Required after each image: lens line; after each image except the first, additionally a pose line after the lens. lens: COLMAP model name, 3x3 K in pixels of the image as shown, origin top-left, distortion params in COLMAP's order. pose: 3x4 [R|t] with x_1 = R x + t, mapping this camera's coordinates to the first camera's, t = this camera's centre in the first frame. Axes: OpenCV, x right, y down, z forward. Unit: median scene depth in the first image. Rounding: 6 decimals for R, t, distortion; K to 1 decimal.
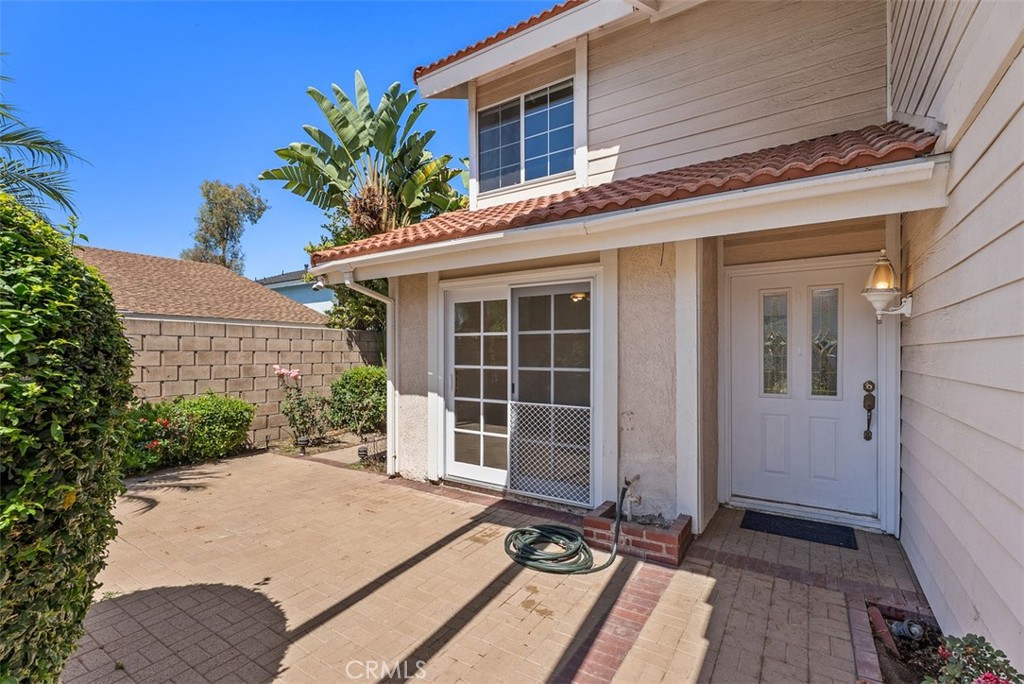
lens RADIAL K [[457.7, 0, 517.6], [0, 457.7, 333.3], [0, 0, 1]] dist [0.008957, 0.000387]
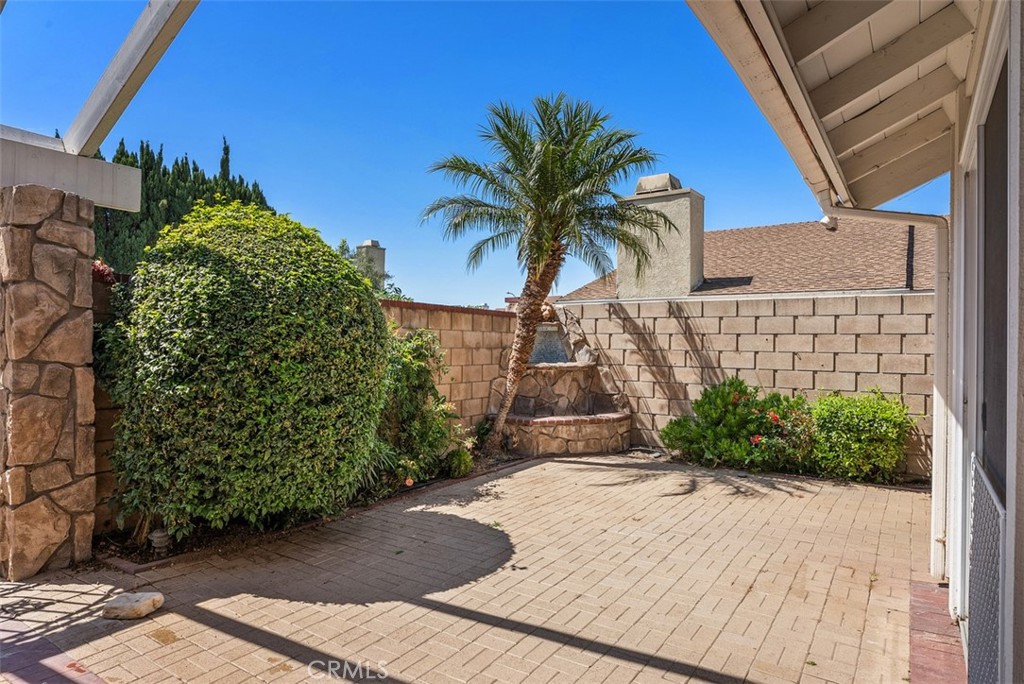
lens RADIAL K [[606.4, 0, 511.6], [0, 606.4, 342.5], [0, 0, 1]] dist [0.009713, 0.000017]
pose [[-0.008540, 0.007023, -0.999939, 0.397501], [0.036538, 0.999310, 0.006706, 0.029960], [0.999296, -0.036478, -0.008791, 0.553437]]
